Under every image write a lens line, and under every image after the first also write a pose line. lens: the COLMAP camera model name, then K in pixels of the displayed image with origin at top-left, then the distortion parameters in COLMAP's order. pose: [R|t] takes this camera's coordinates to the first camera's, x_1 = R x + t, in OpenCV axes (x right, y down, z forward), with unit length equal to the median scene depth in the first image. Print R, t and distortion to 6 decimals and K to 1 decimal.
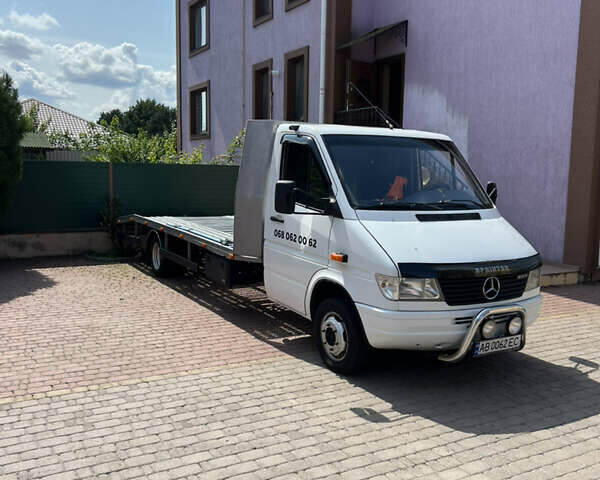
lens RADIAL K [[604.2, 0, 299.2], [0, 604.2, 239.5], [0, 0, 1]] dist [0.038196, 0.000000]
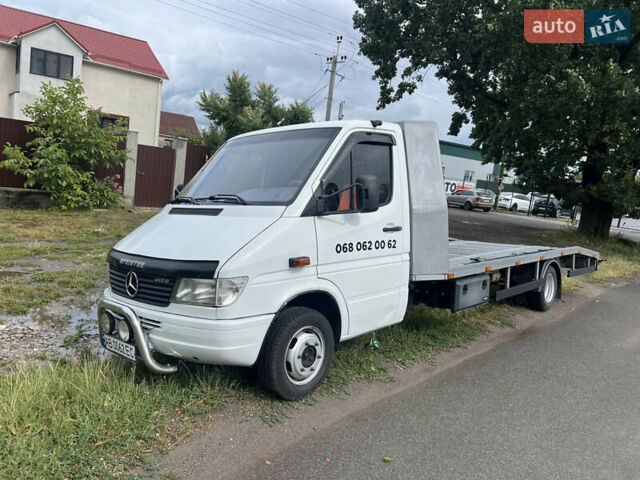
lens RADIAL K [[480.7, 0, 322.1], [0, 480.7, 237.3], [0, 0, 1]] dist [0.002154, -0.002749]
pose [[0.296531, 0.038667, -0.954240, 0.968660], [-0.122626, 0.992451, 0.002109, -0.022265], [0.947118, 0.116389, 0.299034, 0.938562]]
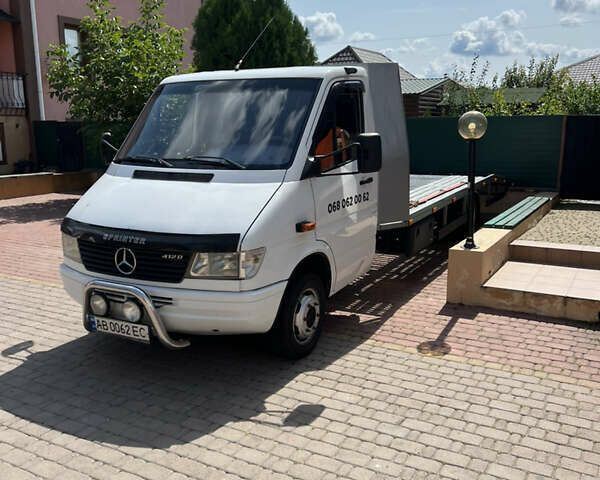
lens RADIAL K [[604.2, 0, 296.5], [0, 604.2, 244.1], [0, 0, 1]] dist [0.038196, 0.000000]
pose [[0.500731, 0.143078, -0.853696, 1.027969], [-0.079321, 0.989679, 0.119342, -0.055285], [0.861961, 0.007958, 0.506913, 0.699131]]
